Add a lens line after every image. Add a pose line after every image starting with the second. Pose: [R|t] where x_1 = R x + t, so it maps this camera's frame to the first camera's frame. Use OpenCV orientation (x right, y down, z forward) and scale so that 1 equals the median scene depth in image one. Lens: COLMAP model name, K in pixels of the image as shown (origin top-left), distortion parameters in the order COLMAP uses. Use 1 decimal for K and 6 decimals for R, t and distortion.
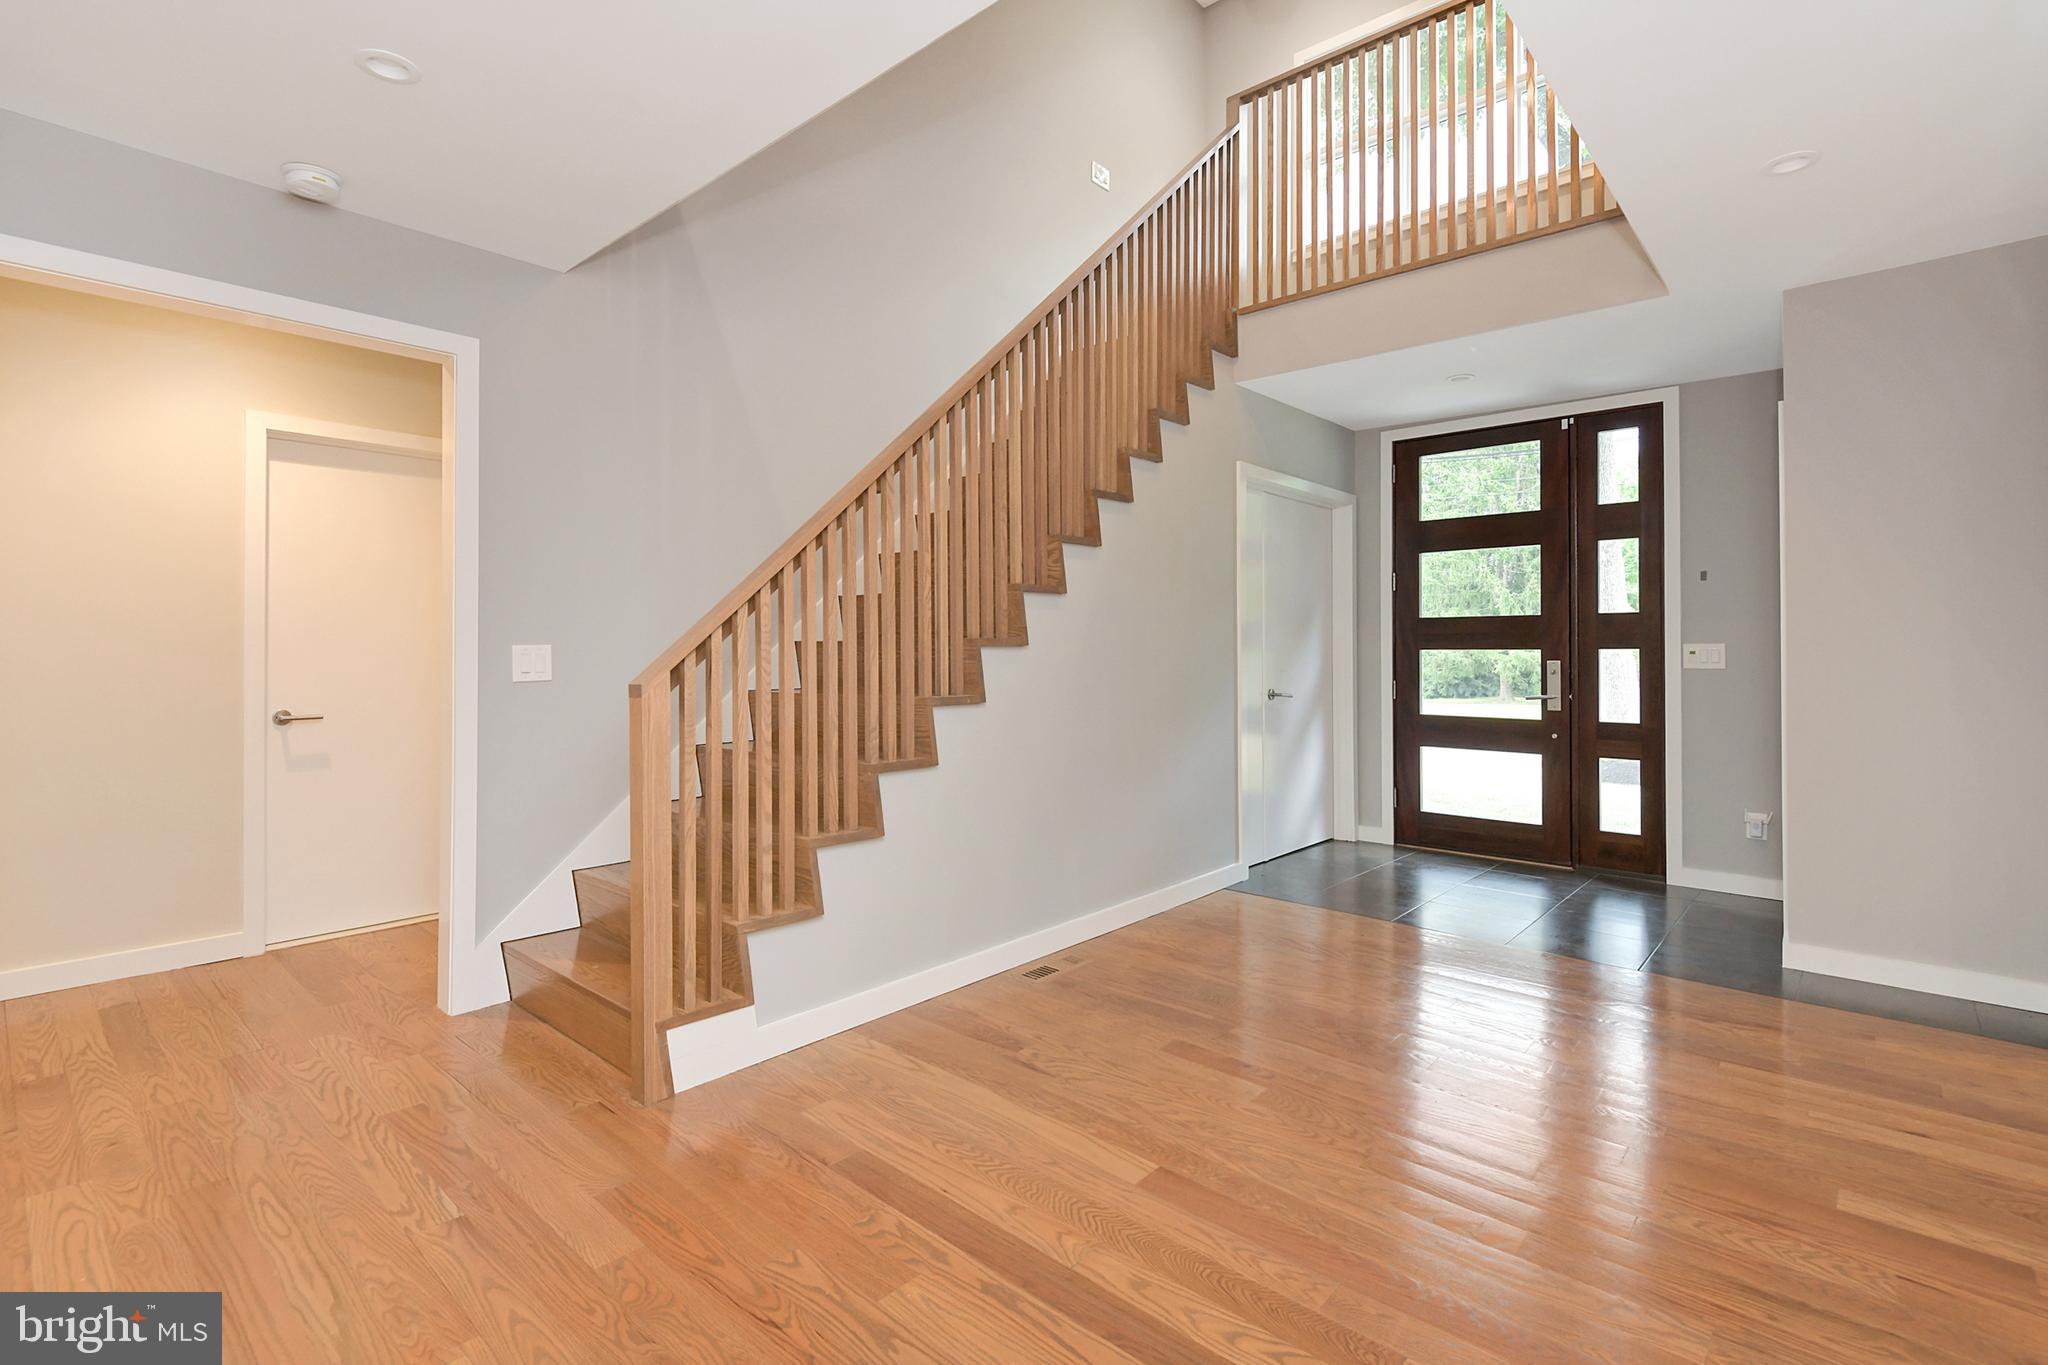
lens RADIAL K [[947.7, 0, 1032.6], [0, 947.7, 653.7], [0, 0, 1]] dist [0.000731, -0.000500]
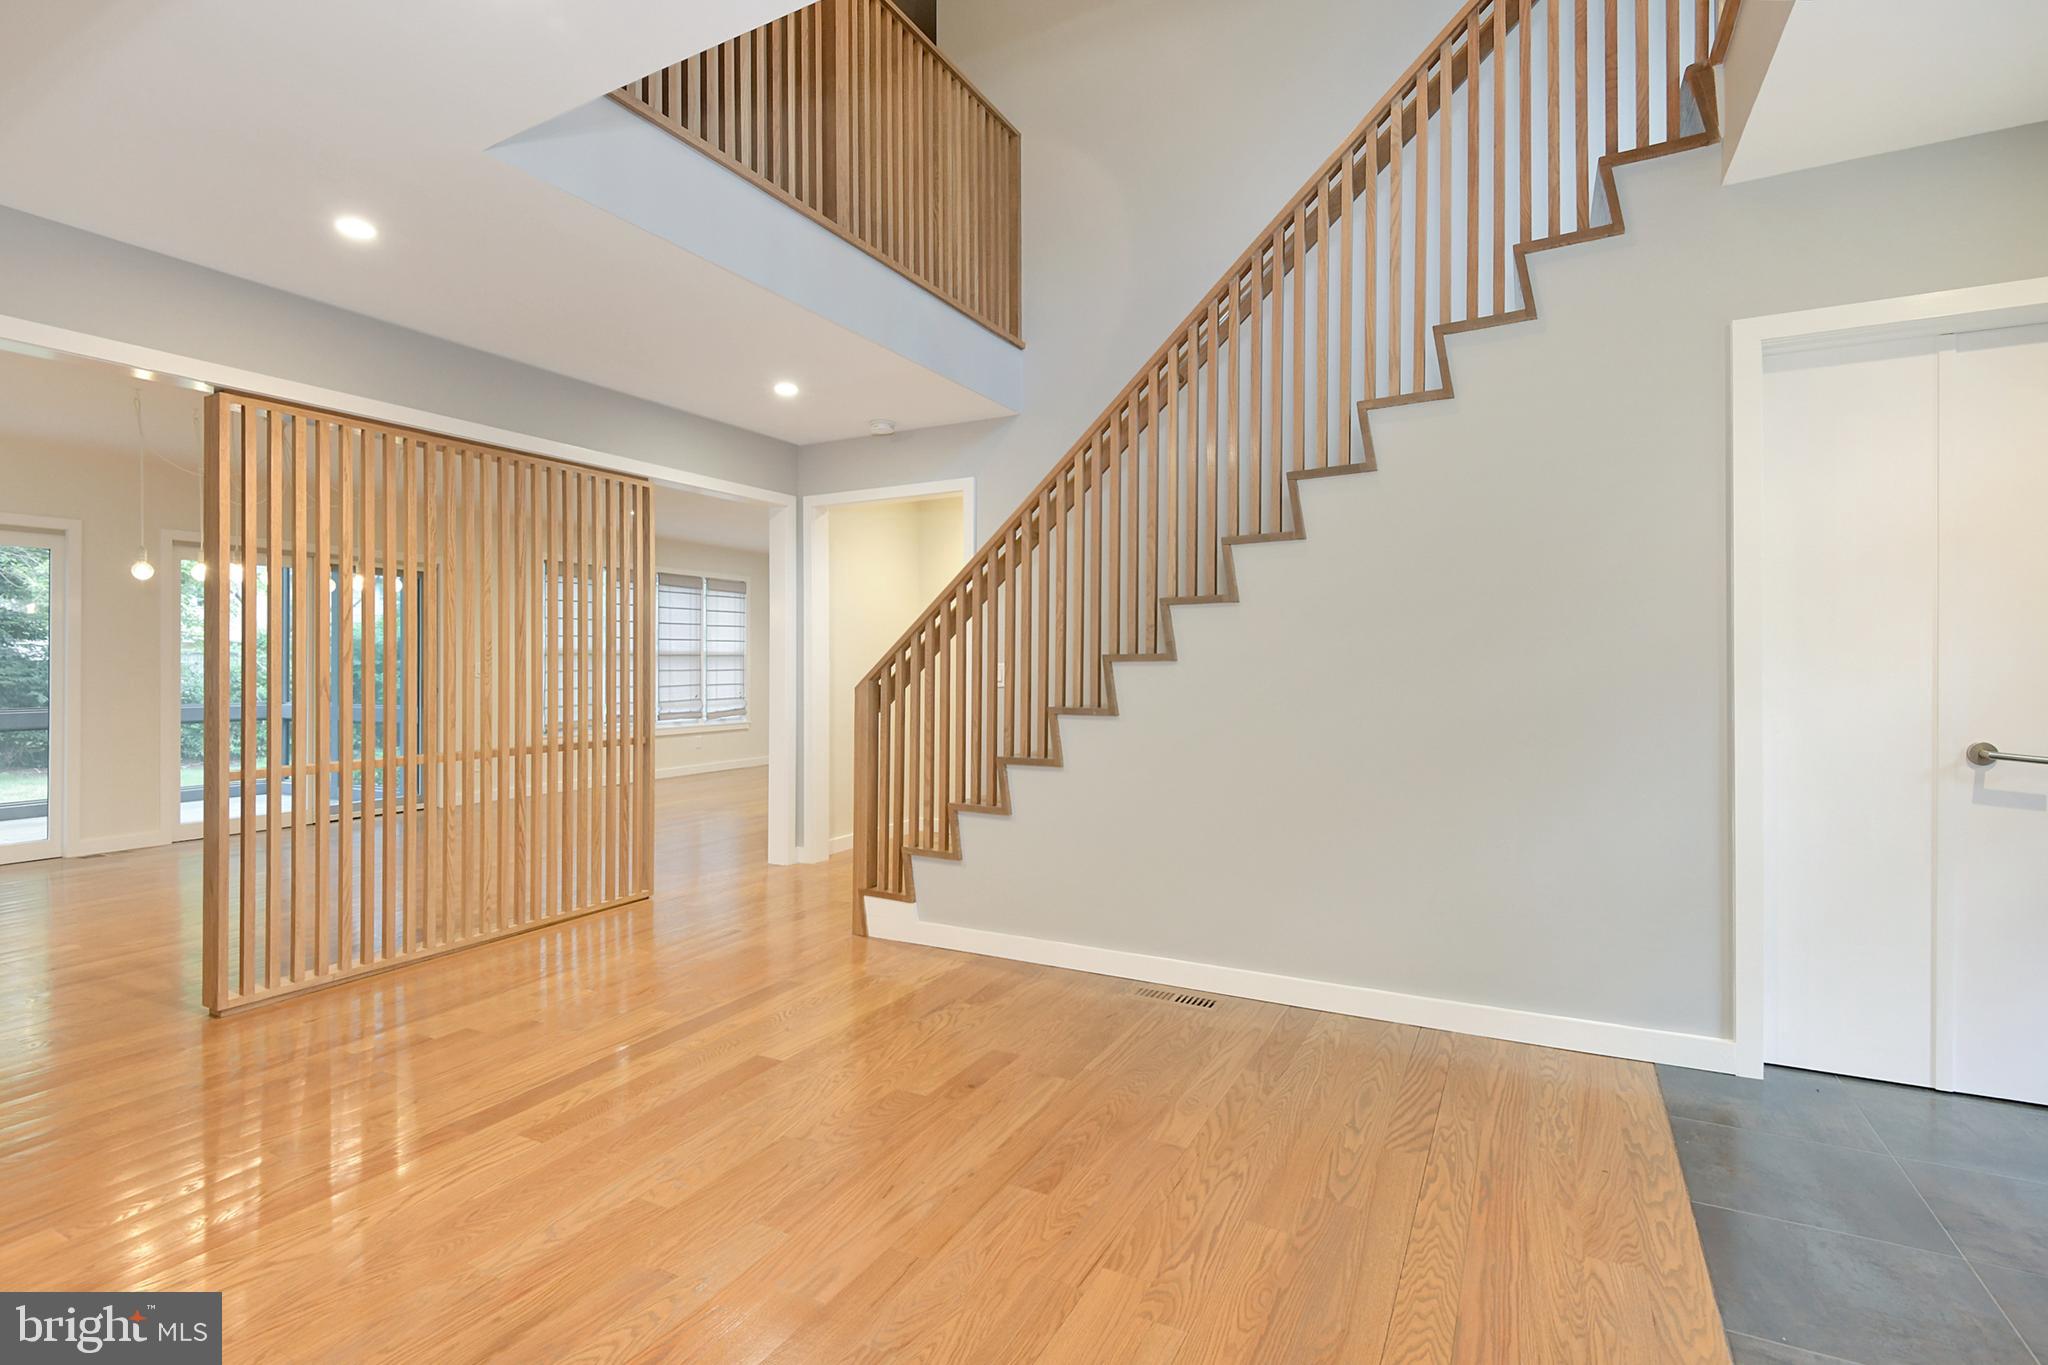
lens RADIAL K [[947.7, 0, 1032.6], [0, 947.7, 653.7], [0, 0, 1]] dist [0.000731, -0.000500]
pose [[0.238693, -0.009077, -0.971053, 1.295968], [-0.003690, 0.999941, -0.010255, -0.007715], [0.971088, 0.006031, 0.238646, 0.886586]]
